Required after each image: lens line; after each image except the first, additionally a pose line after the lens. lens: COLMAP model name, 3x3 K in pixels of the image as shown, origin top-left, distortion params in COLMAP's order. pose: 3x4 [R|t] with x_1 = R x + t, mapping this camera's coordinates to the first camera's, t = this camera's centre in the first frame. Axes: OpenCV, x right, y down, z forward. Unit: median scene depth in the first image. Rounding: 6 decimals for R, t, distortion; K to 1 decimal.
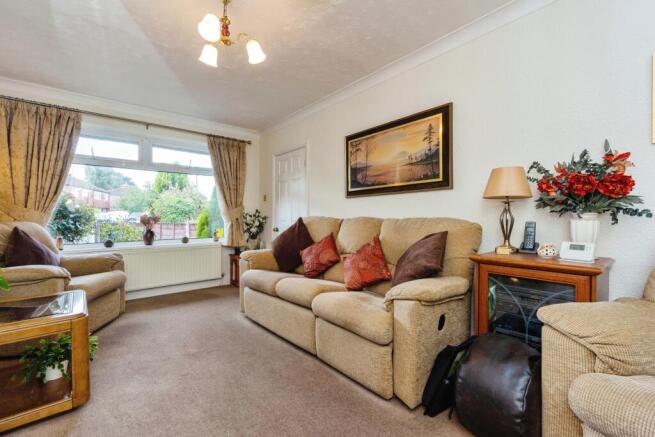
lens RADIAL K [[288.3, 0, 324.7], [0, 288.3, 216.1], [0, 0, 1]] dist [0.001624, 0.000177]
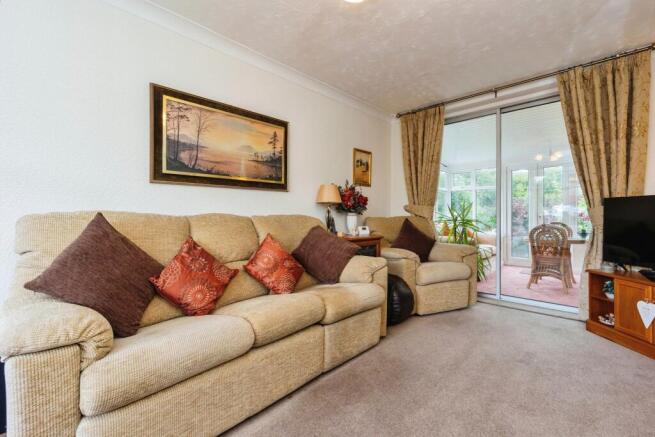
lens RADIAL K [[288.3, 0, 324.7], [0, 288.3, 216.1], [0, 0, 1]] dist [0.001624, 0.000177]
pose [[-0.097798, 0.011132, 0.995144, -0.674949], [0.000878, 0.999938, -0.011099, 0.018985], [-0.995206, -0.000211, -0.097802, 0.813127]]
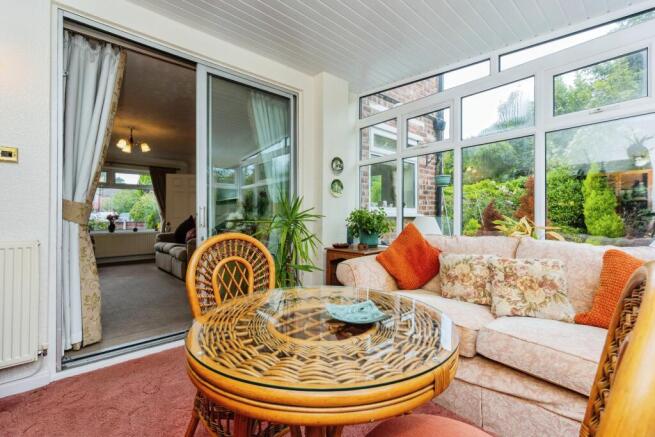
lens RADIAL K [[288.3, 0, 324.7], [0, 288.3, 216.1], [0, 0, 1]] dist [0.001624, 0.000177]
pose [[0.999605, 0.006150, 0.027418, 0.881728], [-0.005991, 0.999965, -0.005885, 0.016843], [-0.027453, 0.005718, 0.999607, -1.076922]]
